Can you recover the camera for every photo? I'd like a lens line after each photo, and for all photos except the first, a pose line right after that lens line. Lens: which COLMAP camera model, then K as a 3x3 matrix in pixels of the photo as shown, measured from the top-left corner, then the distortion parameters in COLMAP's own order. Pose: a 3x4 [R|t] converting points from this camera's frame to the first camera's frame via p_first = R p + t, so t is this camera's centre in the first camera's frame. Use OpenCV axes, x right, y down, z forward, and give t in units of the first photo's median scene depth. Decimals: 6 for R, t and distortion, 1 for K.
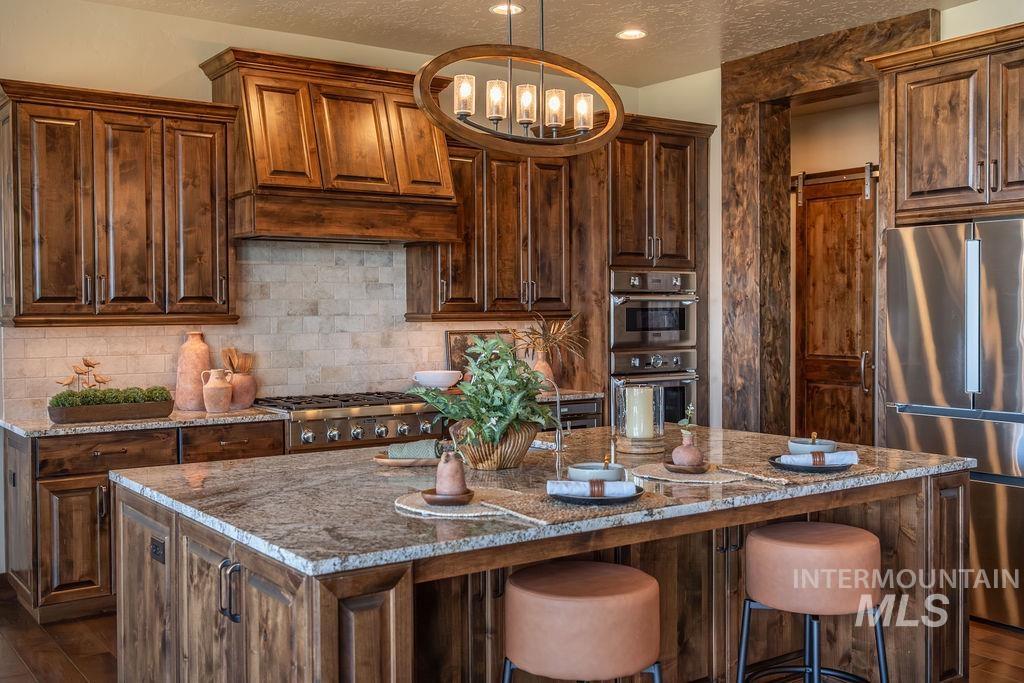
lens RADIAL K [[1063.3, 0, 491.2], [0, 1063.3, 336.9], [0, 0, 1]] dist [0.007634, 0.000000]
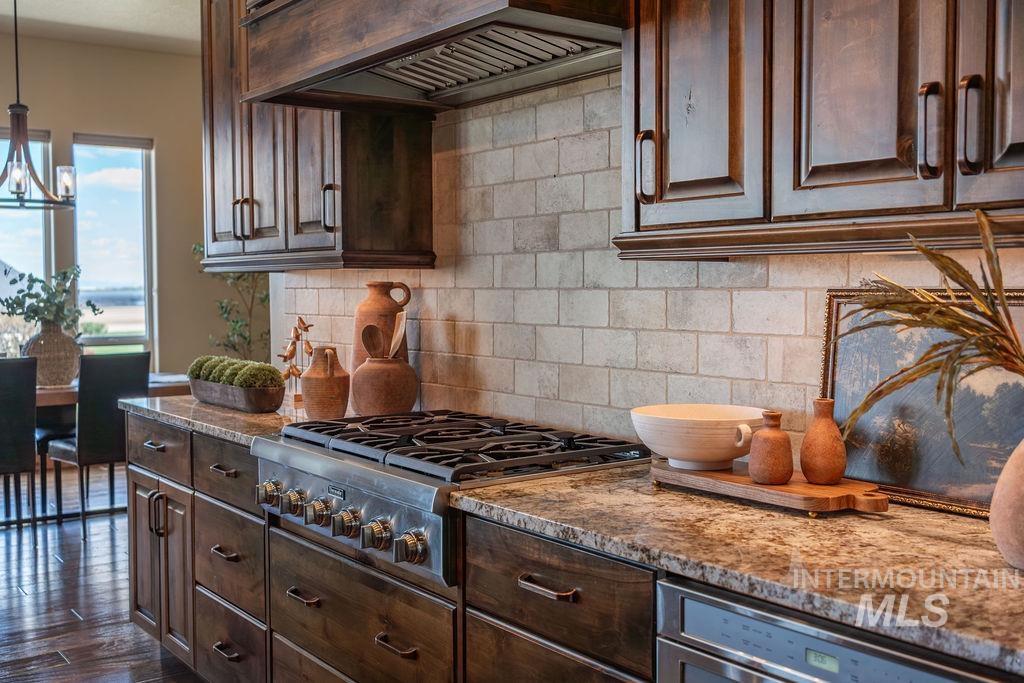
lens RADIAL K [[1063.3, 0, 505.6], [0, 1063.3, 345.2], [0, 0, 1]] dist [0.007634, 0.000000]
pose [[0.043884, 0.064550, -0.996949, 0.299871], [-0.019248, 0.997780, 0.063756, -0.008412], [0.998851, 0.016391, 0.045029, 0.996896]]
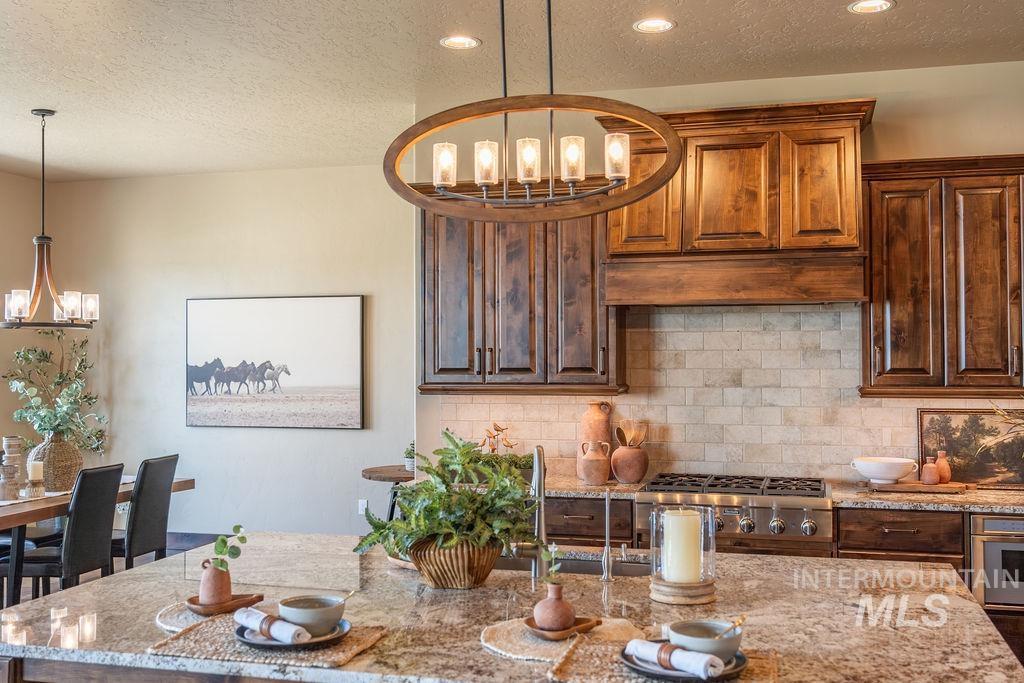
lens RADIAL K [[1063.3, 0, 506.4], [0, 1063.3, 334.6], [0, 0, 1]] dist [0.007634, 0.000000]
pose [[0.630585, -0.010918, -0.776044, 0.427910], [-0.019728, 0.999352, -0.030090, -0.034460], [0.775870, 0.034284, 0.629961, 0.287448]]
